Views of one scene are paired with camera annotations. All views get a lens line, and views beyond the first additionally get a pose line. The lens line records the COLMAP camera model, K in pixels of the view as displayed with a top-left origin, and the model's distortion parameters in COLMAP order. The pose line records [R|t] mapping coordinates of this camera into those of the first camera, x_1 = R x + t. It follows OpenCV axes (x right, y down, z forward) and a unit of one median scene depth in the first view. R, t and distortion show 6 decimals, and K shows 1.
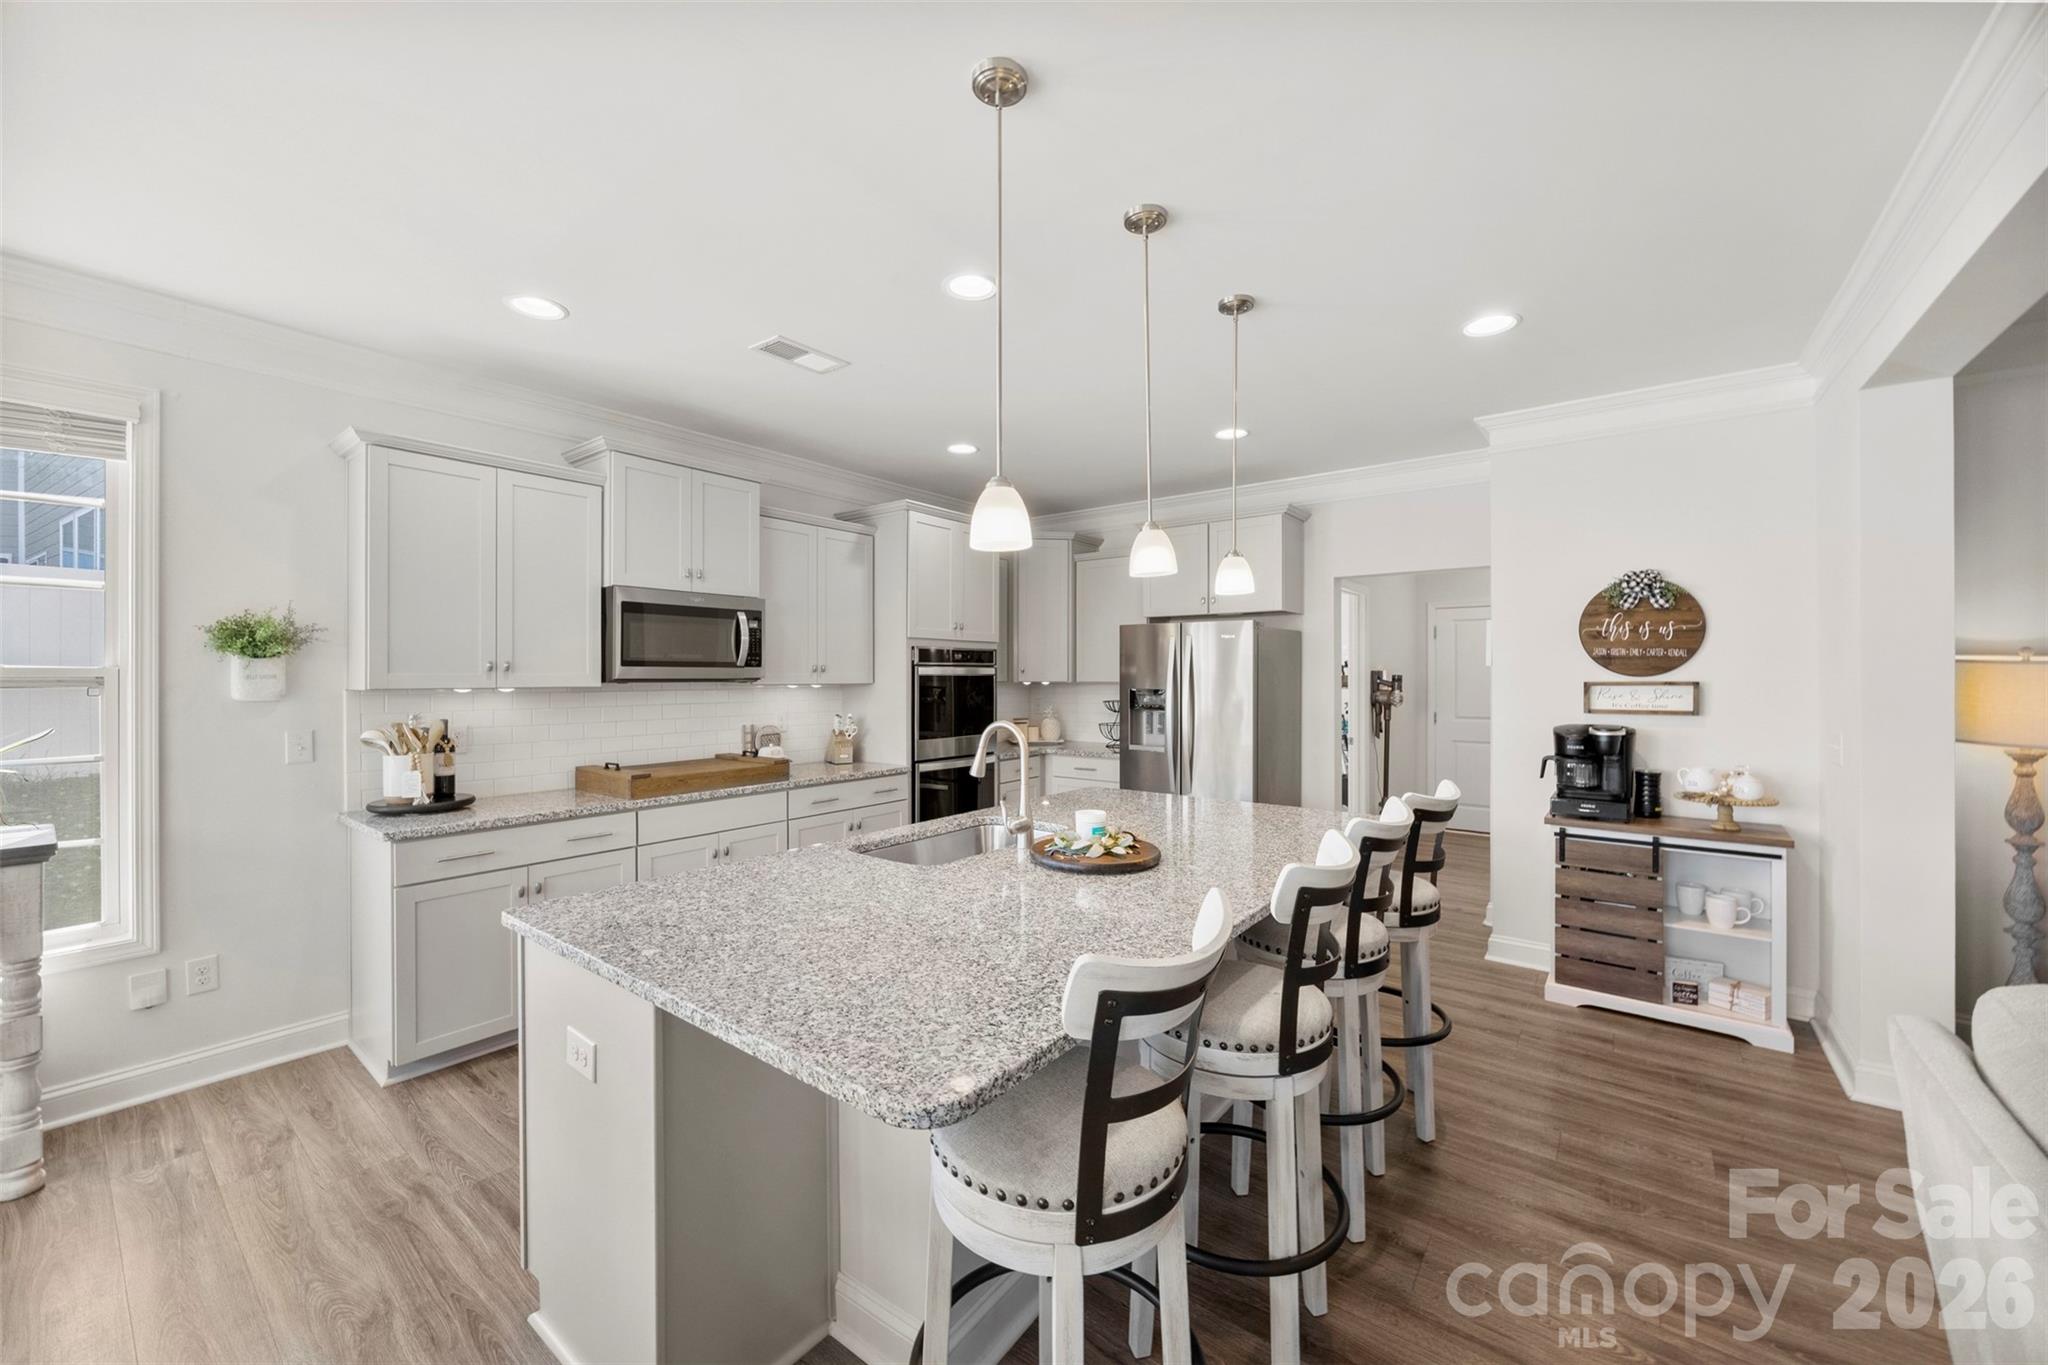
lens RADIAL K [[777.9, 0, 1023.6], [0, 777.9, 675.2], [0, 0, 1]] dist [-0.004542, 0.000023]
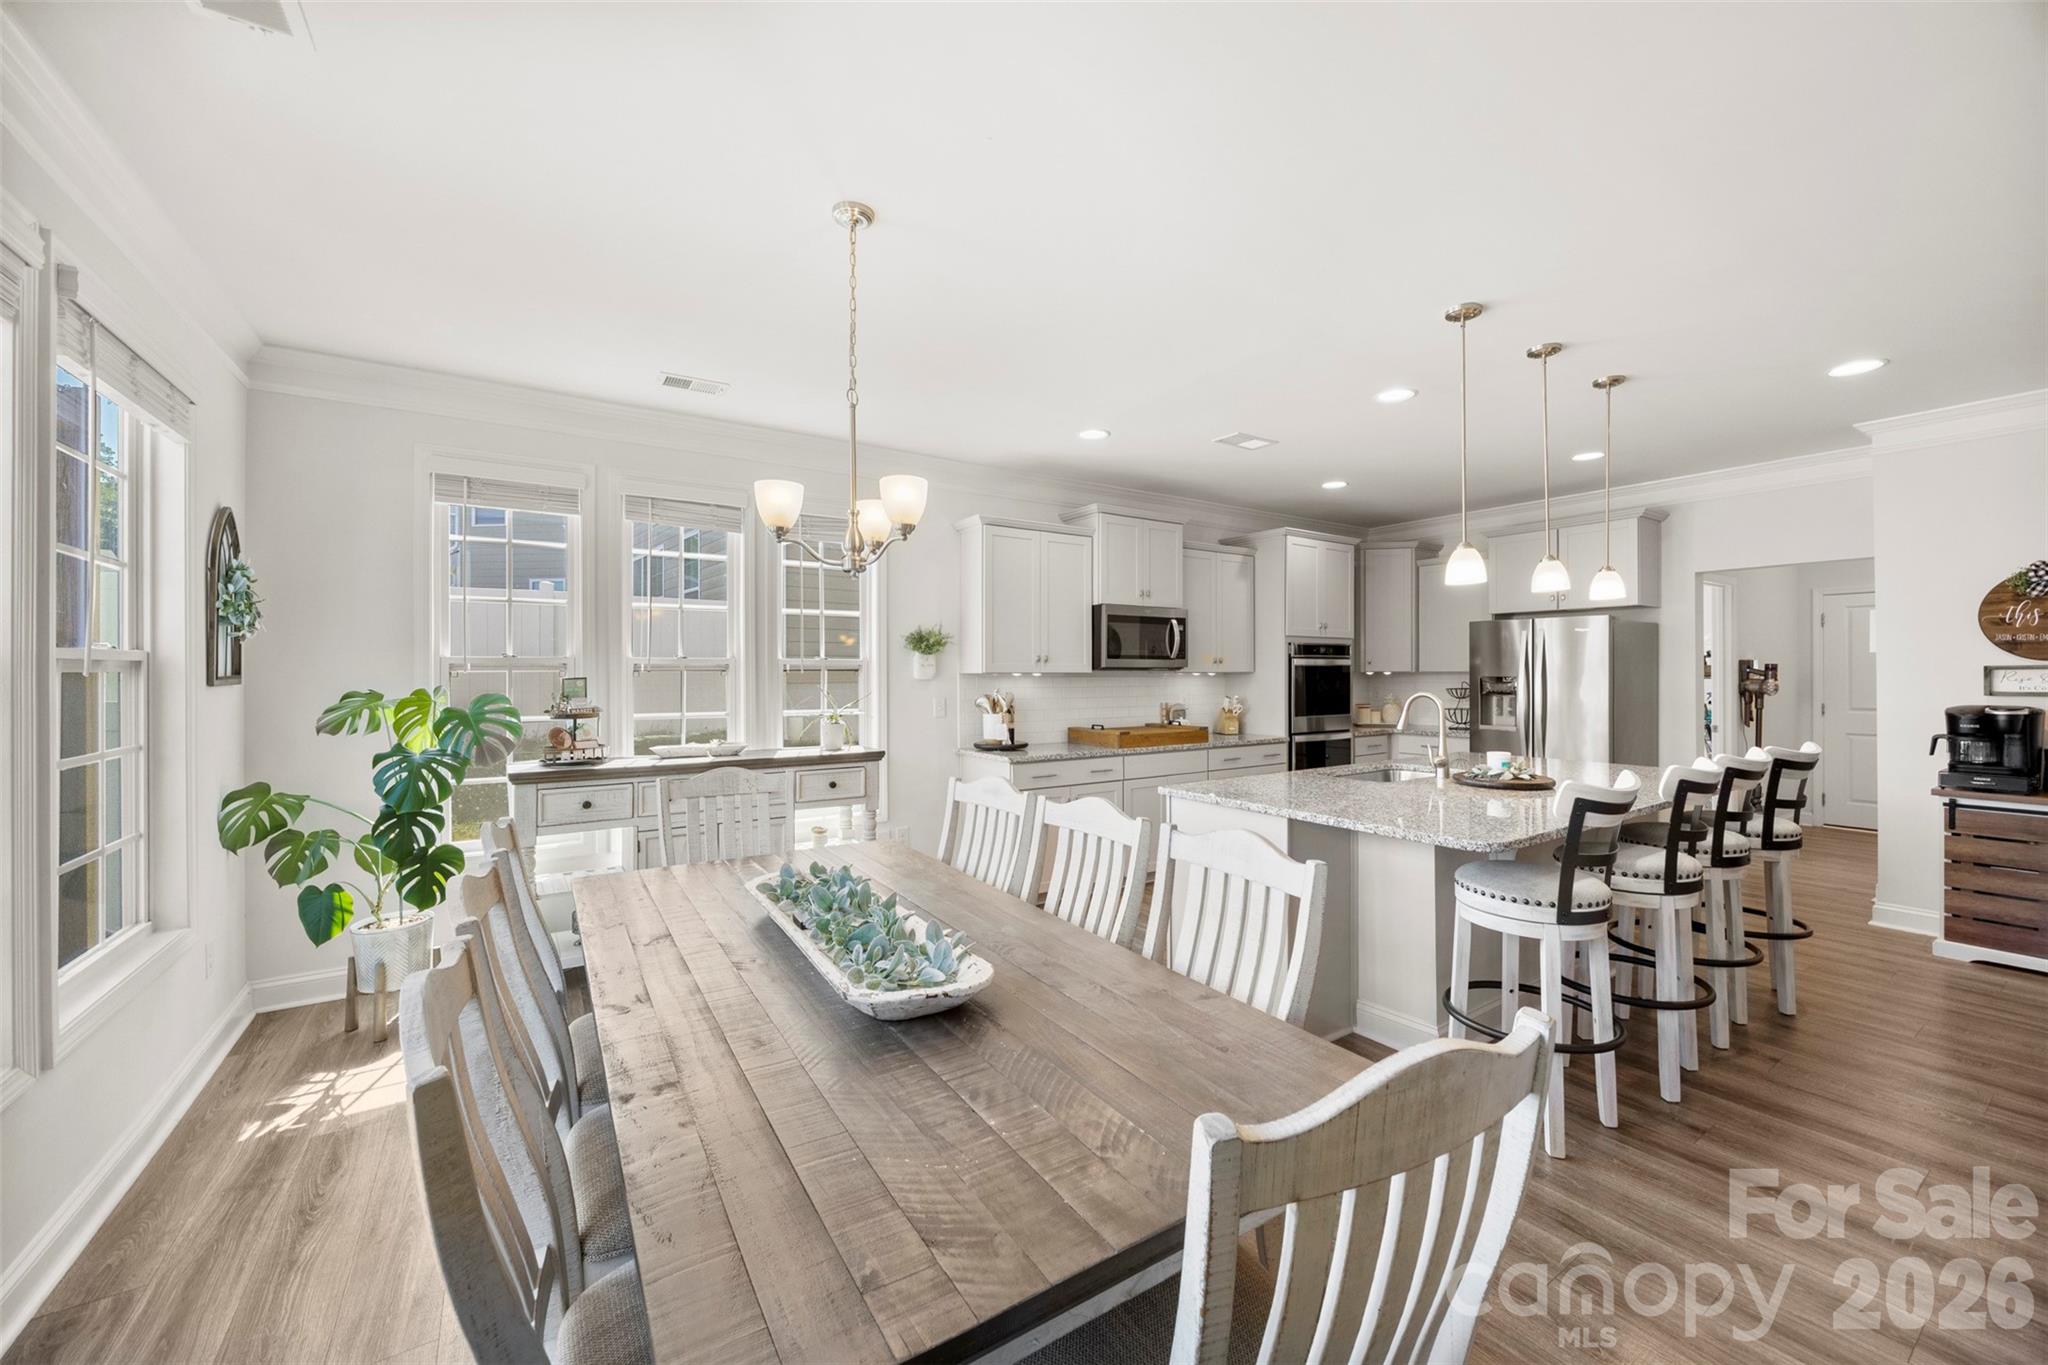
lens RADIAL K [[777.9, 0, 1024.3], [0, 777.9, 673.3], [0, 0, 1]] dist [-0.004542, 0.000023]
pose [[0.946680, -0.002305, -0.322167, -0.186636], [0.002366, 0.999997, -0.000202, 0.016116], [0.322167, -0.000571, 0.946683, -0.437336]]
